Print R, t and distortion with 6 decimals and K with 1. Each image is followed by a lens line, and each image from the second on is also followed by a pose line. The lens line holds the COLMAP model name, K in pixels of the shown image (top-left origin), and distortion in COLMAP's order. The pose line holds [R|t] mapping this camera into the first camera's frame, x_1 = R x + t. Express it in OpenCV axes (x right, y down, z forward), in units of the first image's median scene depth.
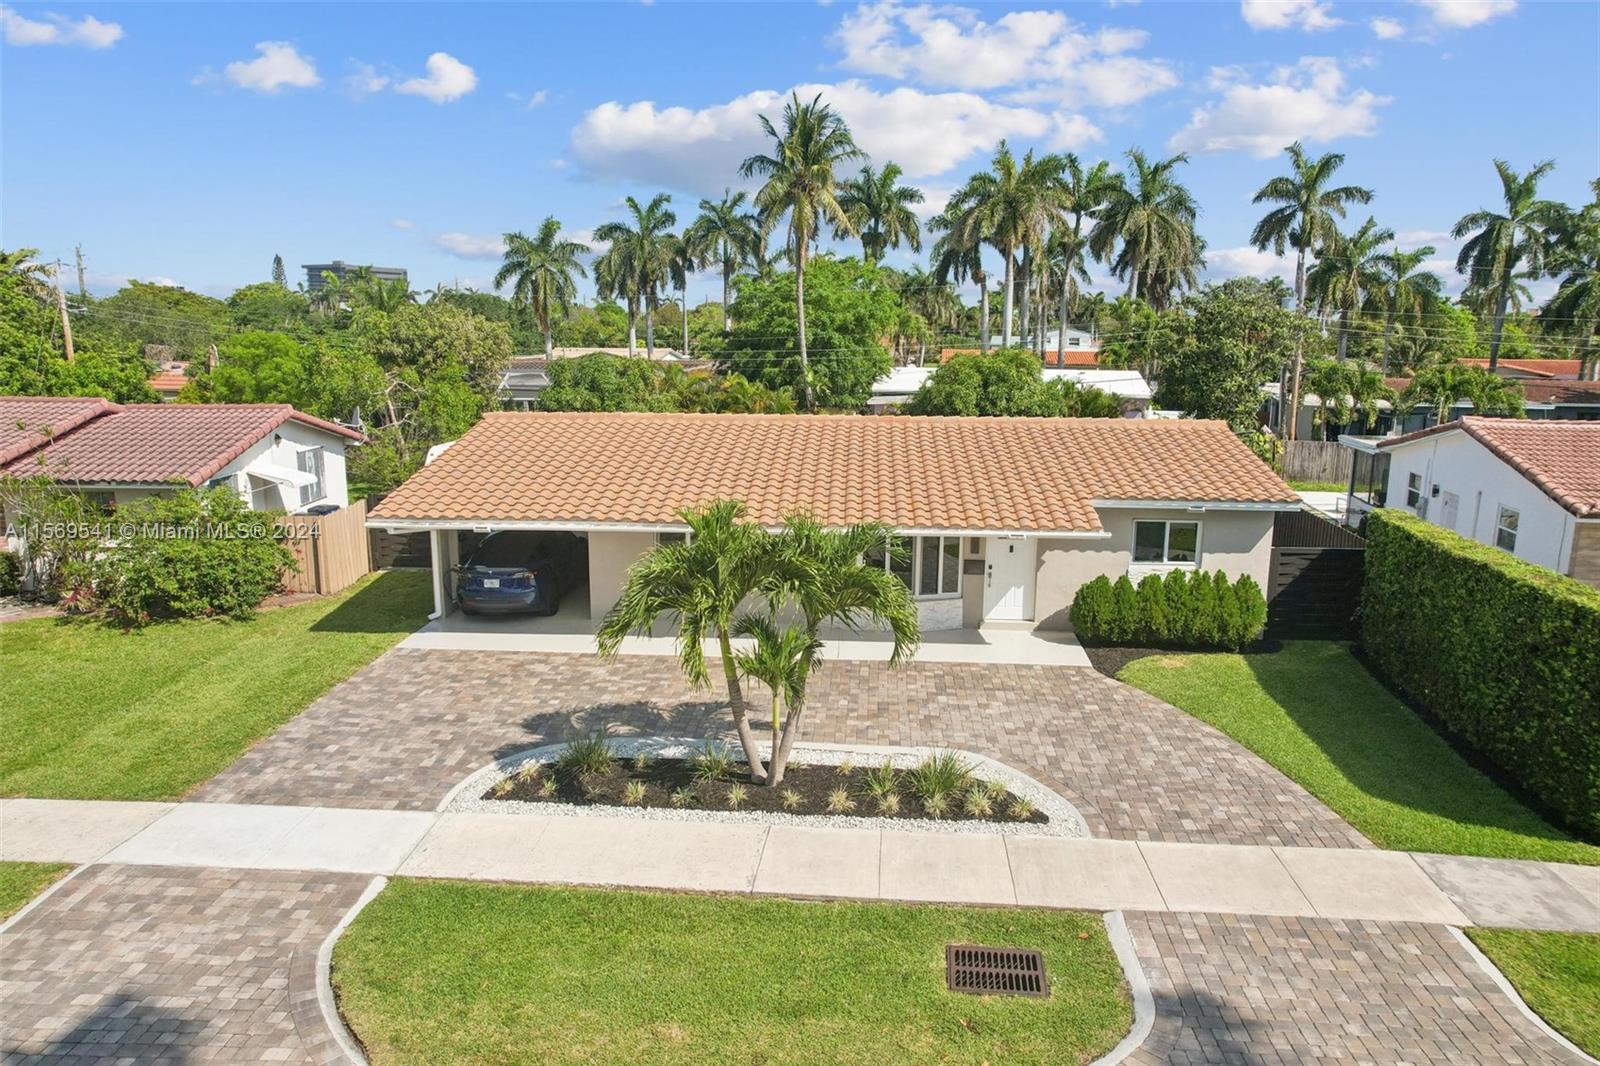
lens RADIAL K [[1040.6, 0, 800.0], [0, 1040.6, 533.0], [0, 0, 1]] dist [-0.078863, 0.072932]
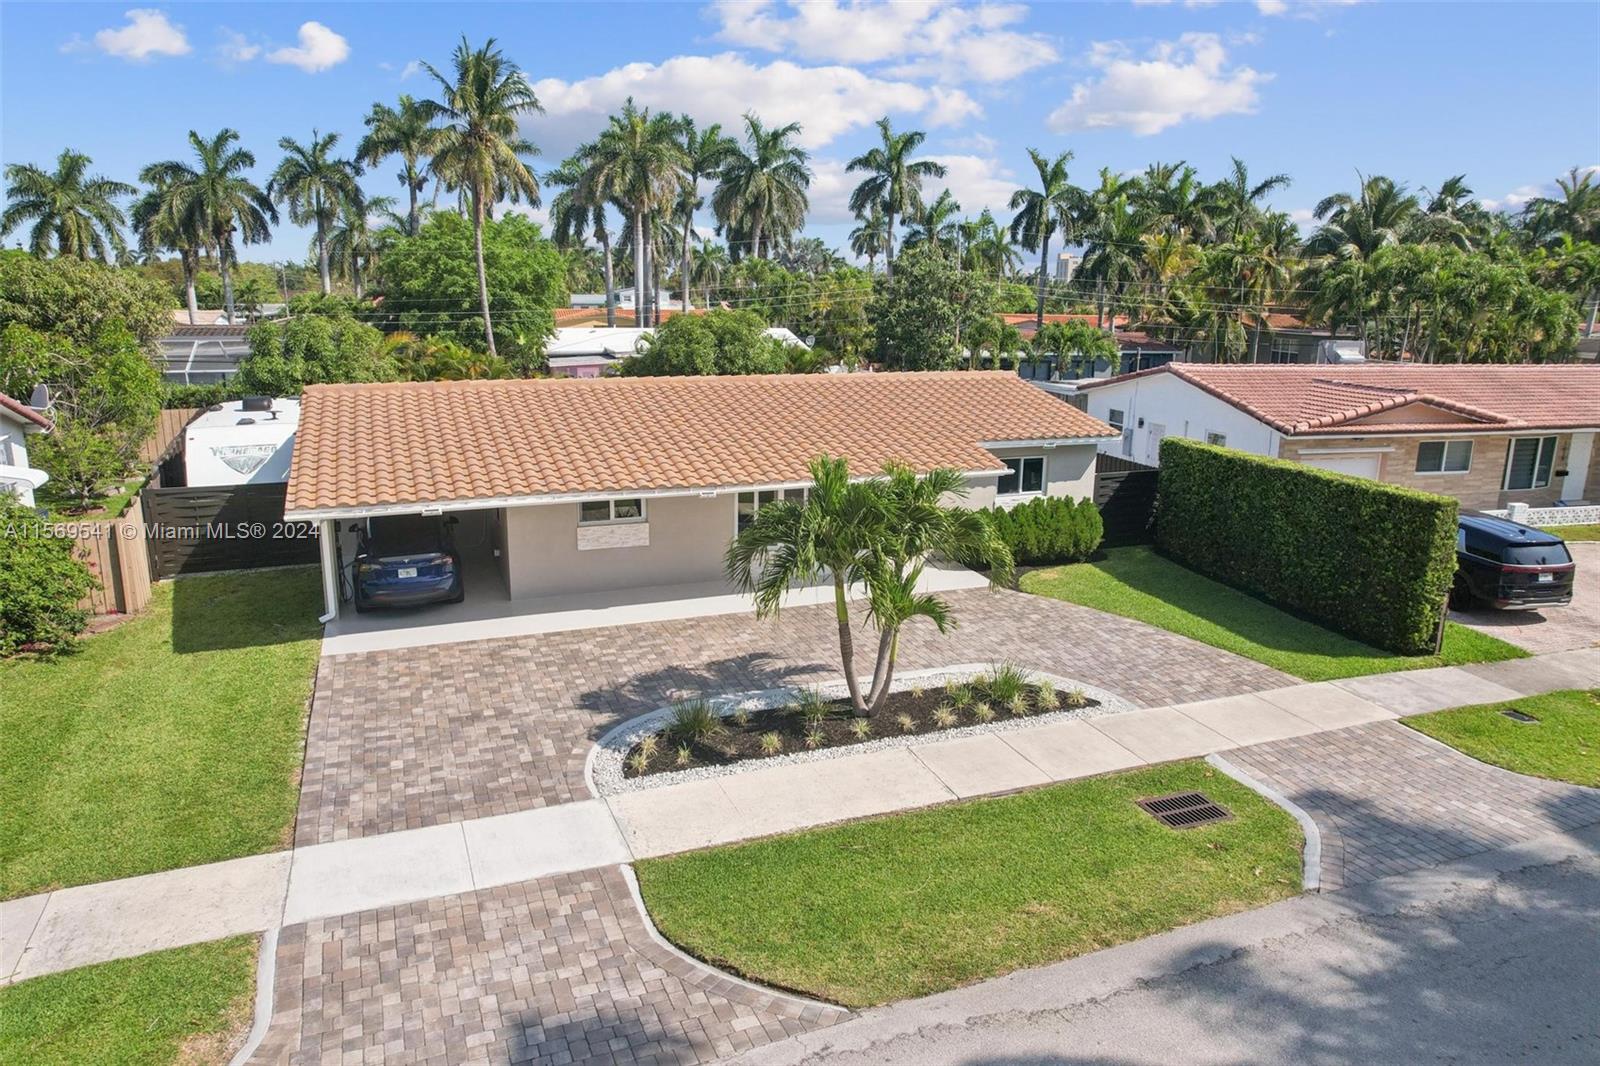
lens RADIAL K [[1050.2, 0, 810.3], [0, 1050.2, 538.7], [0, 0, 1]] dist [-0.076937, 0.072083]
pose [[0.900187, -0.094111, 0.425214, -0.387414], [0.075858, 0.995330, 0.059699, -0.009320], [-0.428847, -0.021484, 0.903122, 0.026446]]
